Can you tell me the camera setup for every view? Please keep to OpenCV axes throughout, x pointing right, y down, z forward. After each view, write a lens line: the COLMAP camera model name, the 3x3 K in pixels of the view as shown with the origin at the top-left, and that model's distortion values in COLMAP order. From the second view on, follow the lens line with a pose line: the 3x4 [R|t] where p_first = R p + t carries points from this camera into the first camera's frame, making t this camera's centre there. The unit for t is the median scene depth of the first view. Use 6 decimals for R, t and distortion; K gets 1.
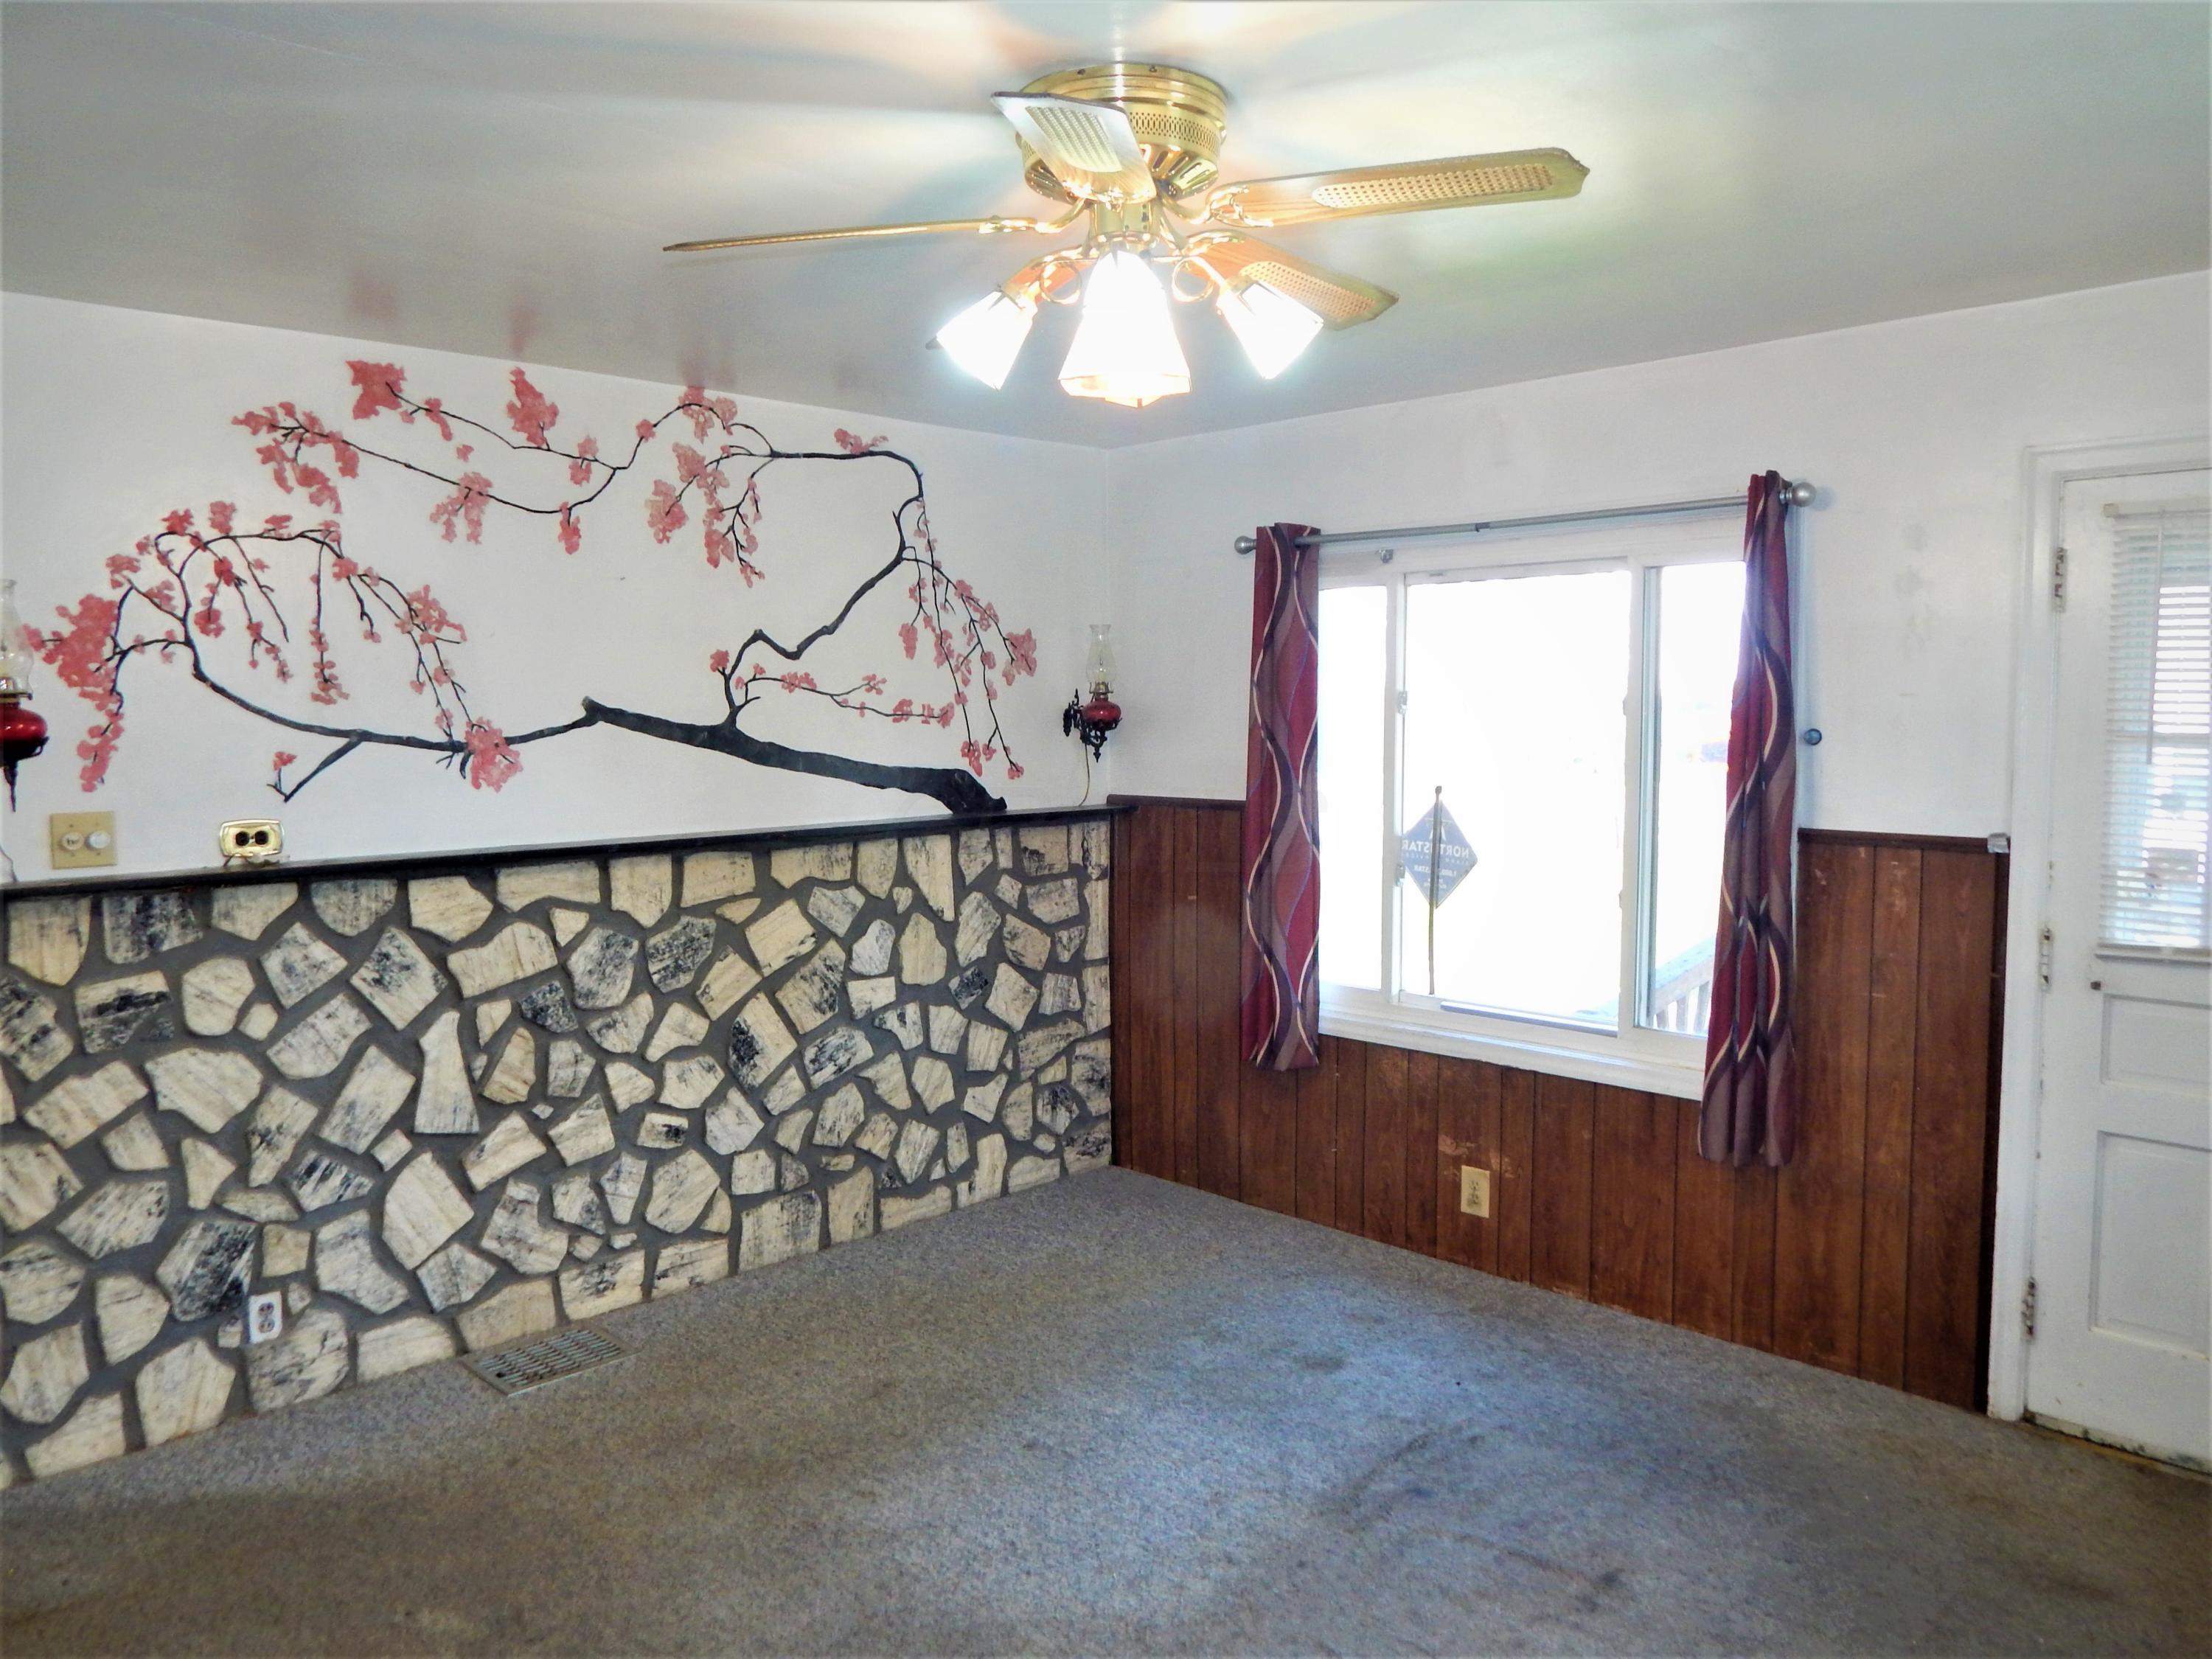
lens RADIAL K [[1625.4, 0, 1096.8], [0, 1625.4, 826.9], [0, 0, 1]] dist [0.022105, 0.002260]
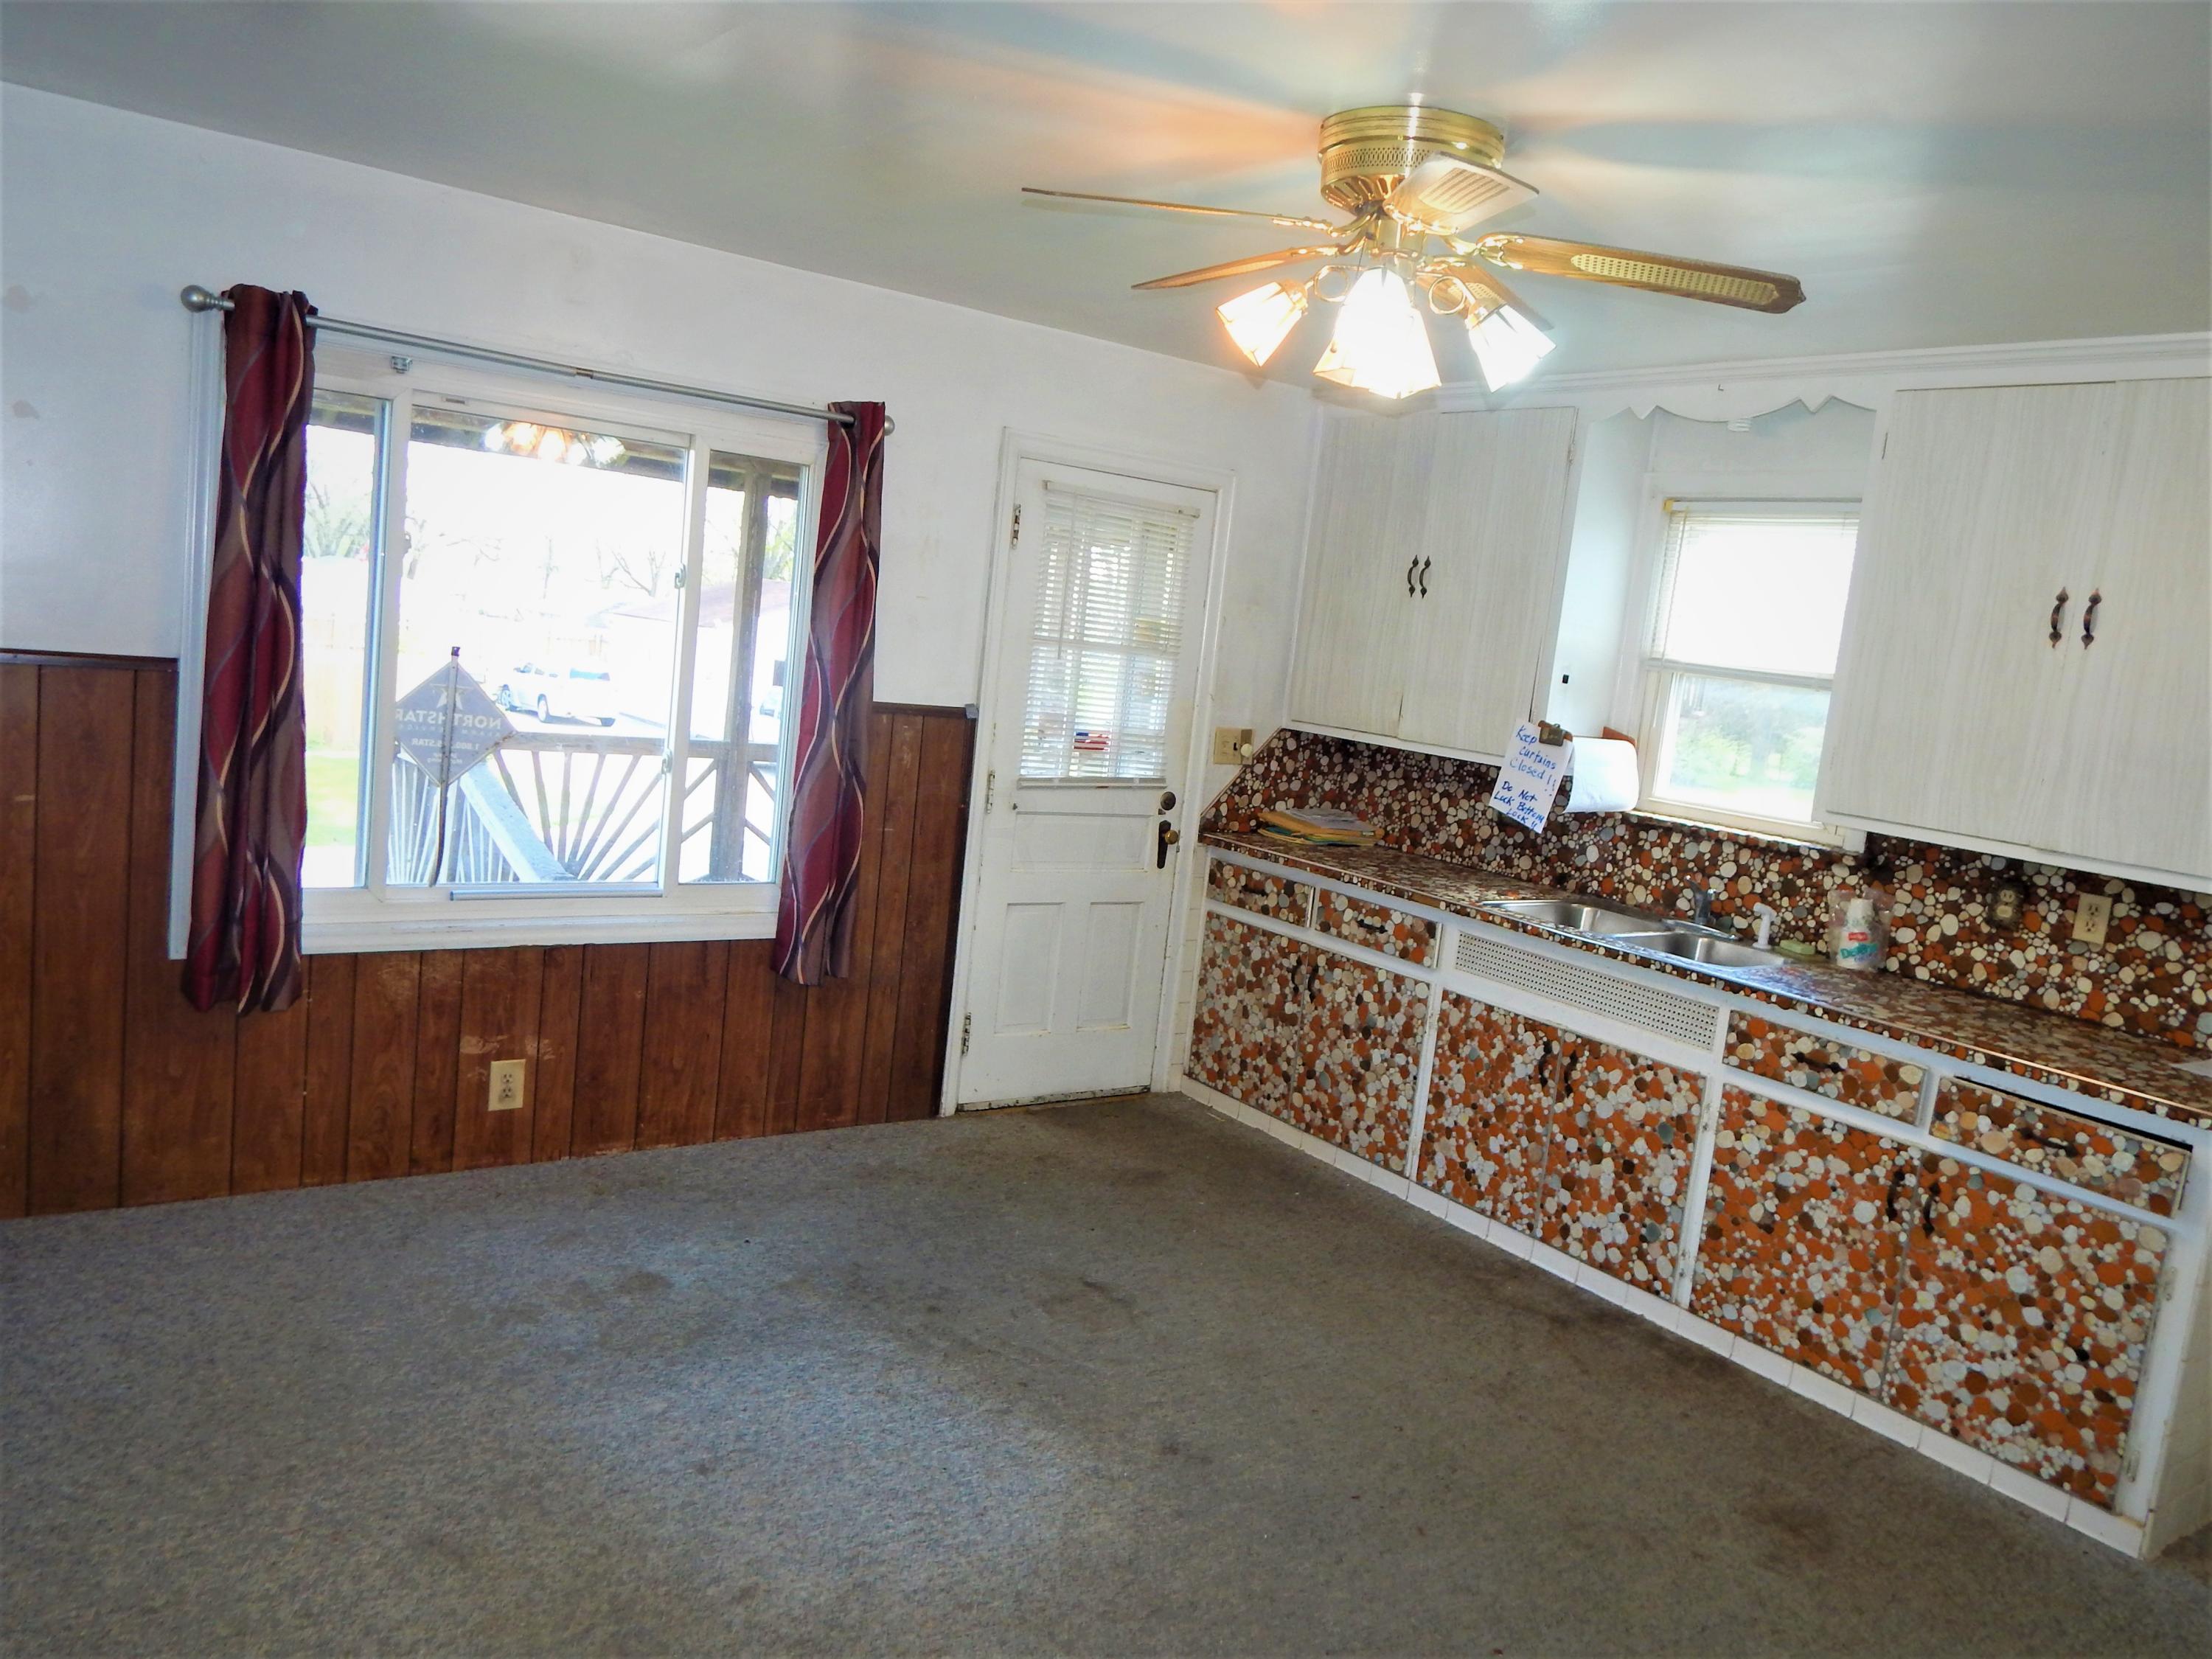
lens RADIAL K [[1625.4, 0, 1096.8], [0, 1625.4, 826.9], [0, 0, 1]] dist [0.022105, 0.002260]
pose [[0.156375, -0.106018, 0.981991, -0.691679], [-0.031044, 0.993204, 0.112172, -0.043659], [-0.987210, -0.048026, 0.152021, 0.592173]]
